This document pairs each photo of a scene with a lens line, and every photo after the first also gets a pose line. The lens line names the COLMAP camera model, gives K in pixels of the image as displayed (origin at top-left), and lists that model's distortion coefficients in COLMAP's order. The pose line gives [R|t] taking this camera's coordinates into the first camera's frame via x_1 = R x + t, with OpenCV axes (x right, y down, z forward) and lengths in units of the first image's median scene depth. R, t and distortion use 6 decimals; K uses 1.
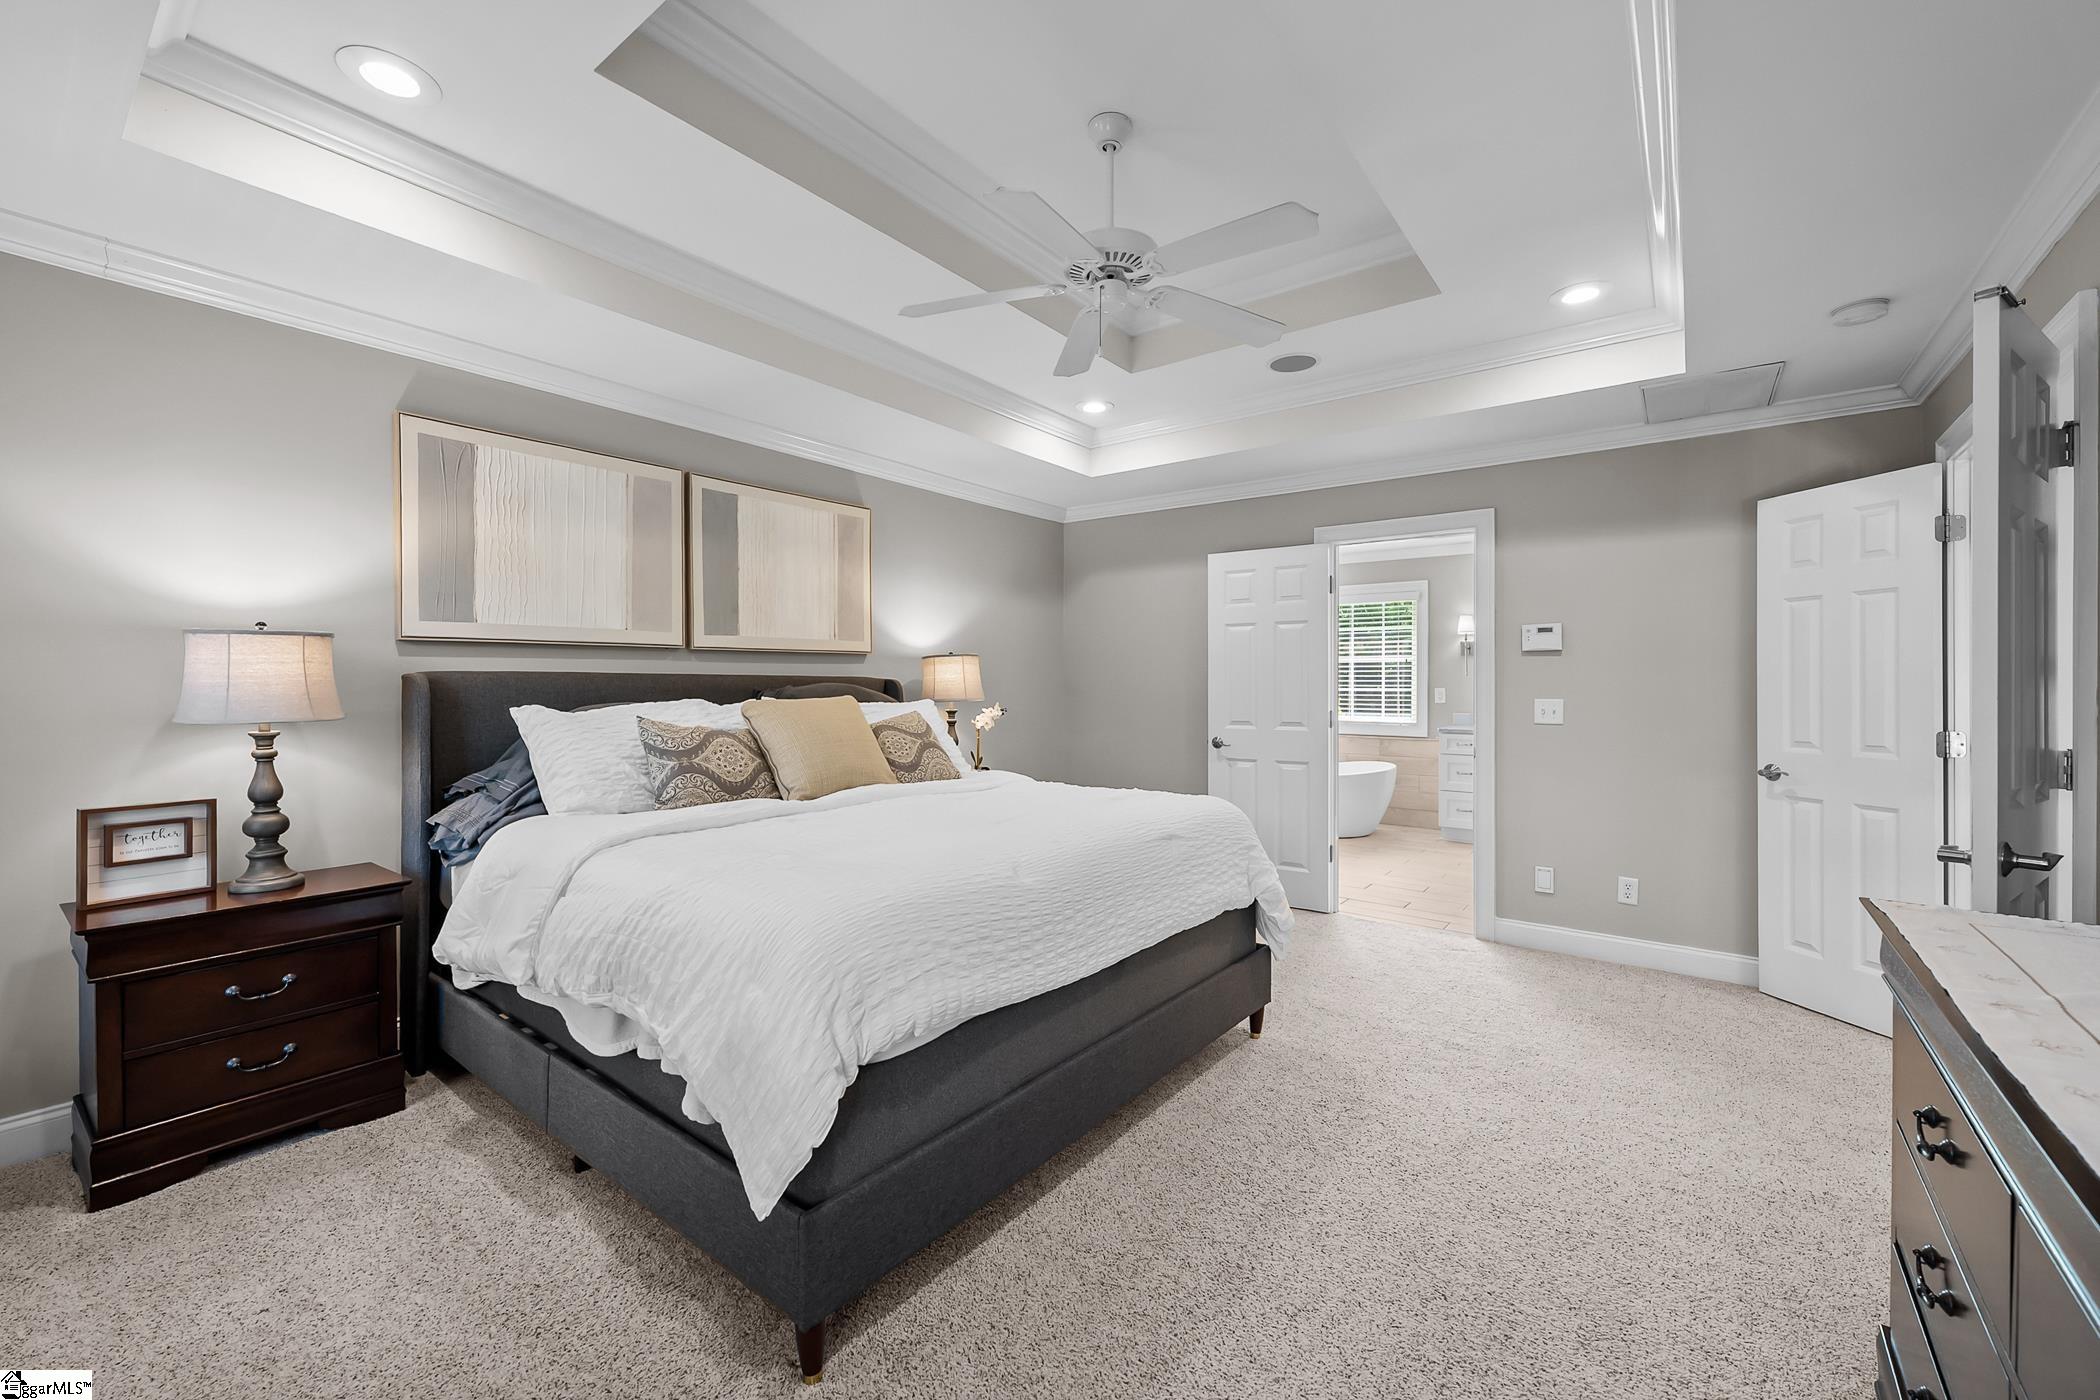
lens RADIAL K [[832.6, 0, 1066.3], [0, 832.6, 681.7], [0, 0, 1]] dist [-0.002194, 0.000552]
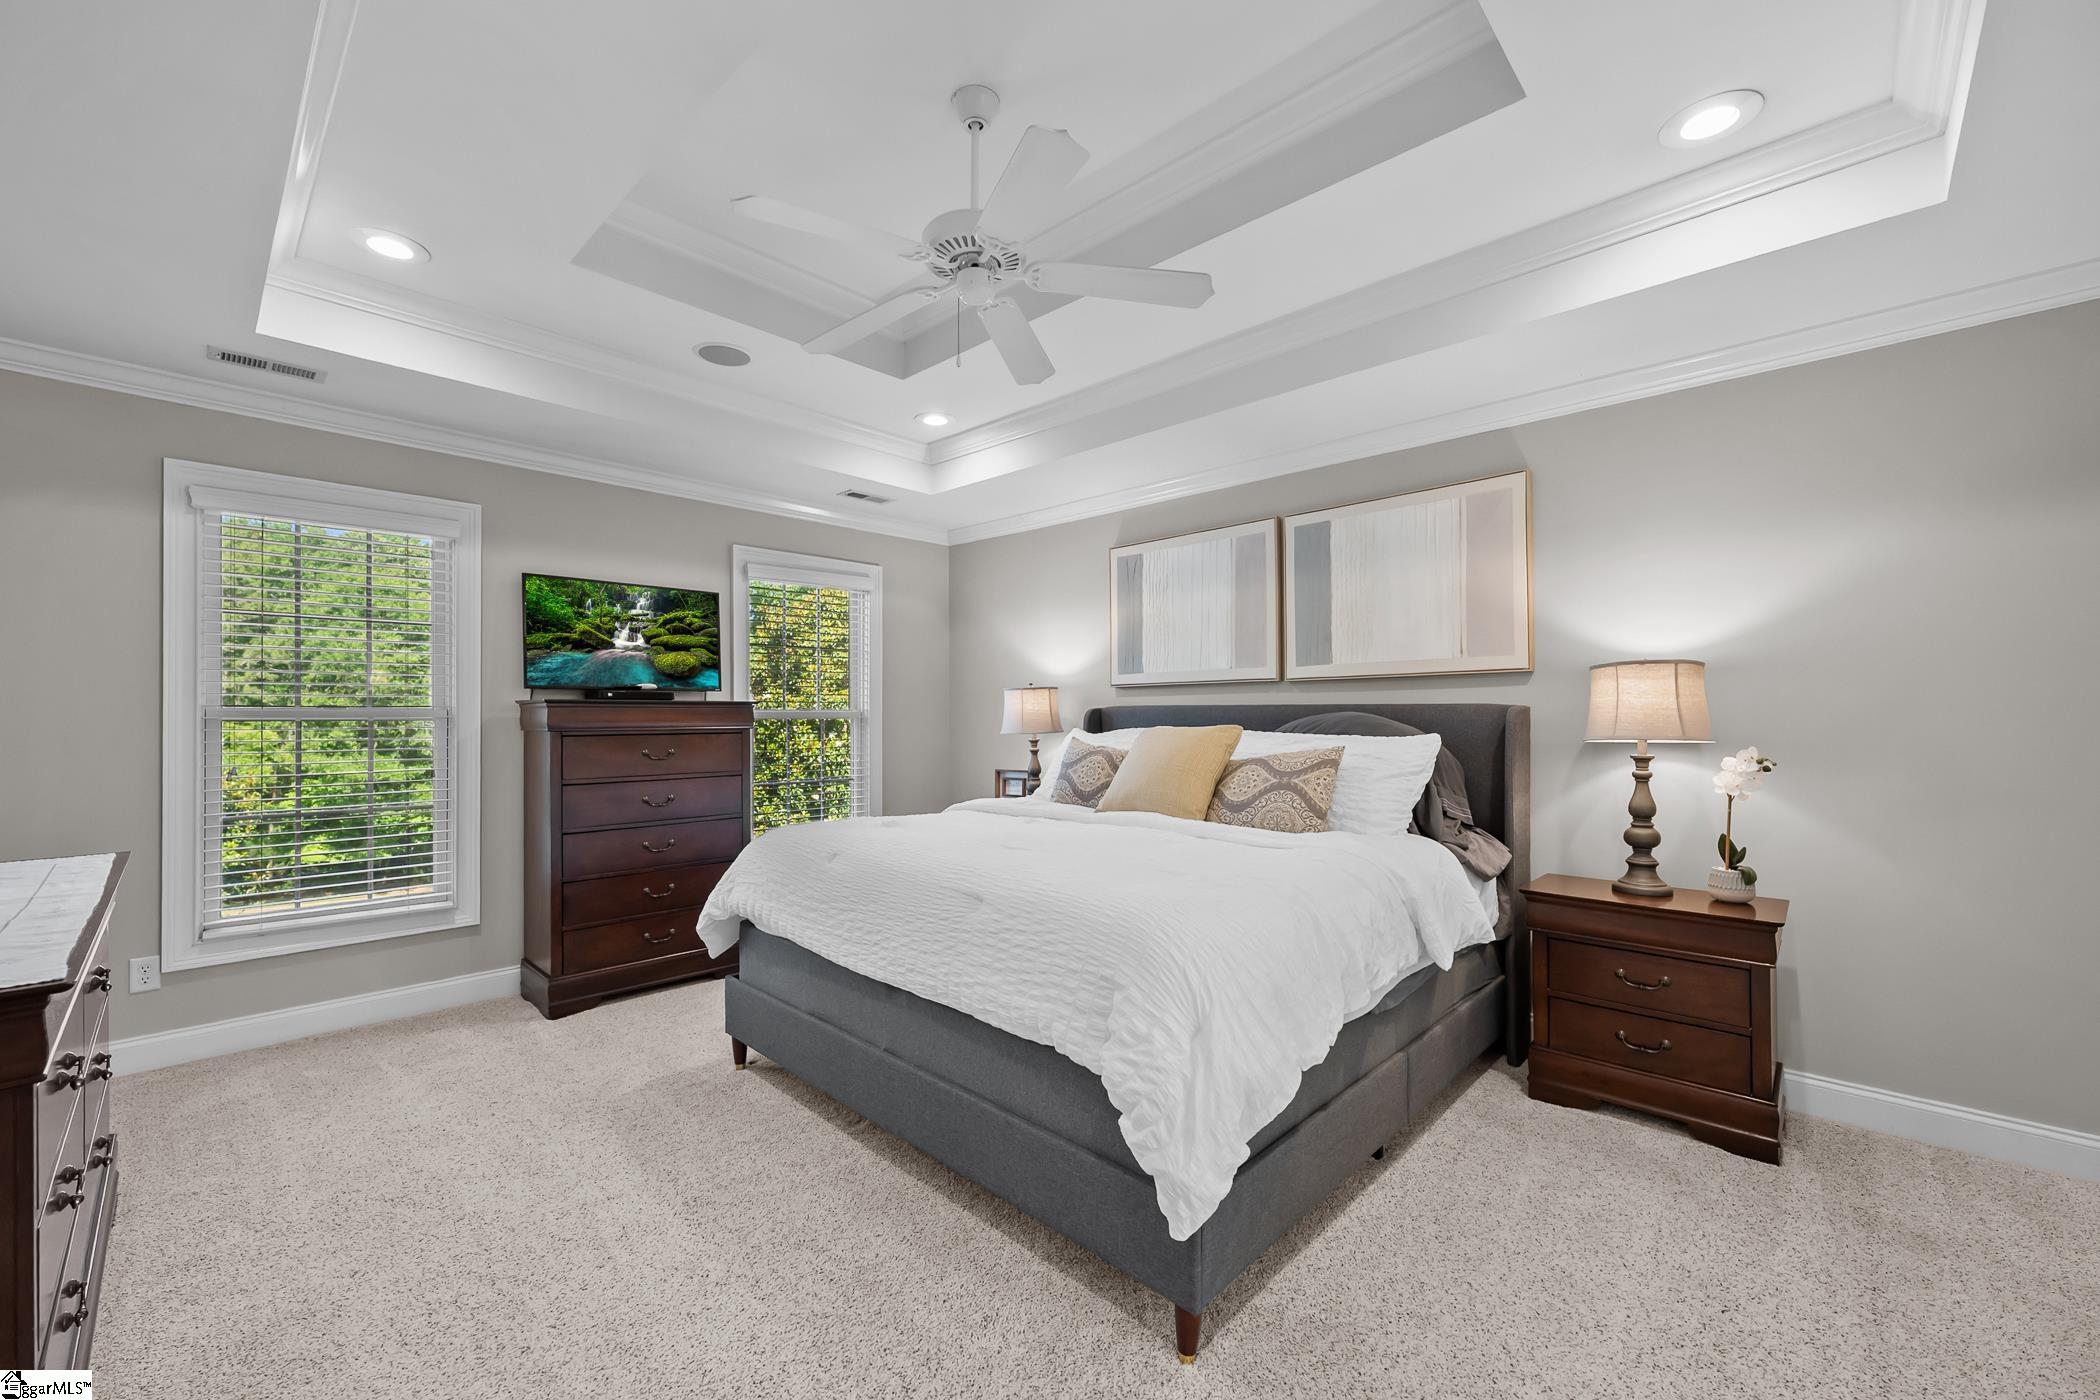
lens RADIAL K [[832.6, 0, 1042.0], [0, 832.6, 725.7], [0, 0, 1]] dist [-0.002194, 0.000552]
pose [[-0.107467, 0.011801, -0.994139, 0.620615], [0.007807, 0.999909, 0.011025, 0.004060], [0.994178, -0.006576, -0.107549, 0.765253]]
